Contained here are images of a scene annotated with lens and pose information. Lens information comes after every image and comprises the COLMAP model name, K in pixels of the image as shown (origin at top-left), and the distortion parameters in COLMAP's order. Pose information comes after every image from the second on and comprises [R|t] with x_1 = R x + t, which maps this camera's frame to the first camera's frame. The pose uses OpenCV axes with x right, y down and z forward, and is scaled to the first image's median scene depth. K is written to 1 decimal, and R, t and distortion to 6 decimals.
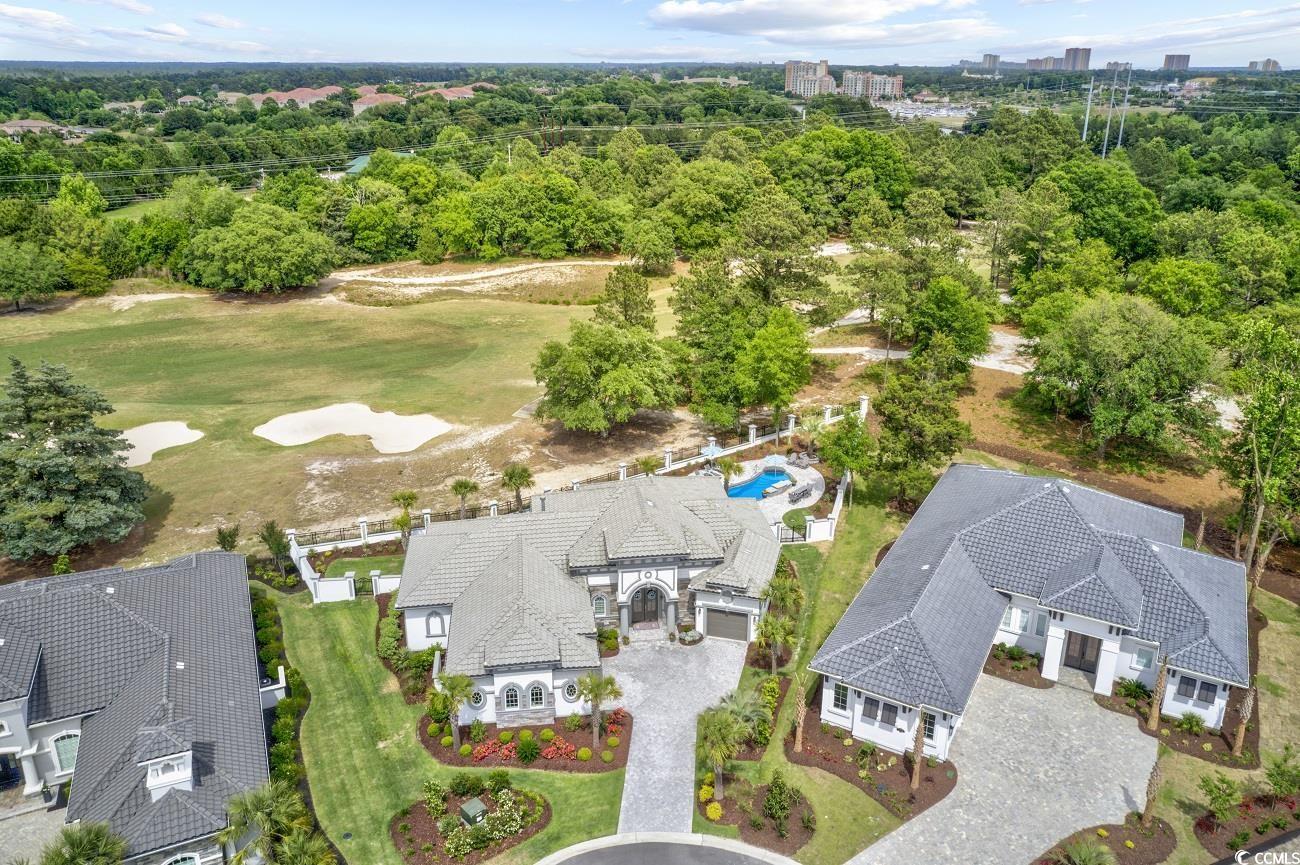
lens RADIAL K [[954.9, 0, 645.4], [0, 954.9, 436.3], [0, 0, 1]] dist [-0.011671, 0.004741]
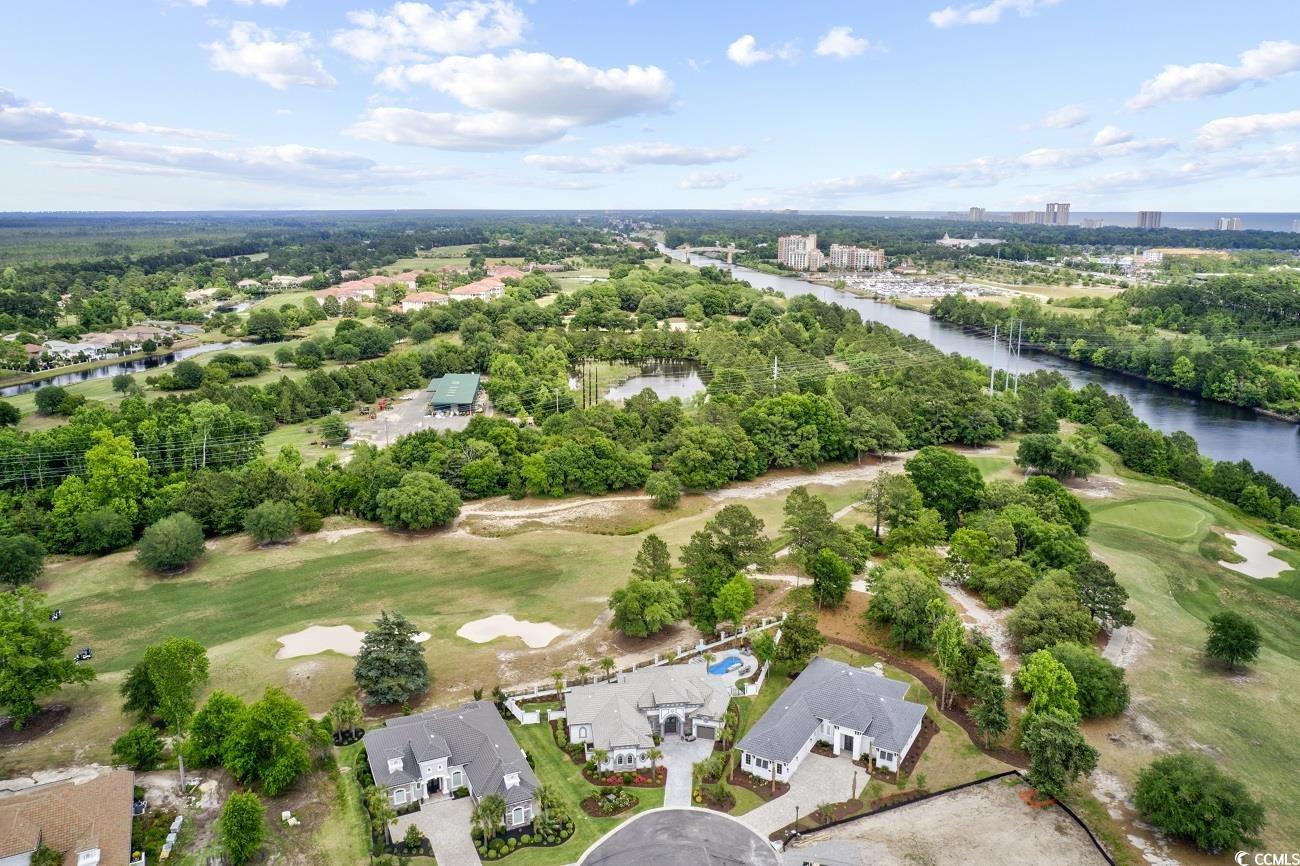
lens RADIAL K [[1019.6, 0, 644.4], [0, 1019.6, 432.0], [0, 0, 1]] dist [-0.015091, -0.008753]
pose [[0.999999, -0.000811, -0.001279, -0.041833], [0.000641, 0.991797, -0.127823, -0.146688], [0.001372, 0.127822, 0.991796, -1.070227]]
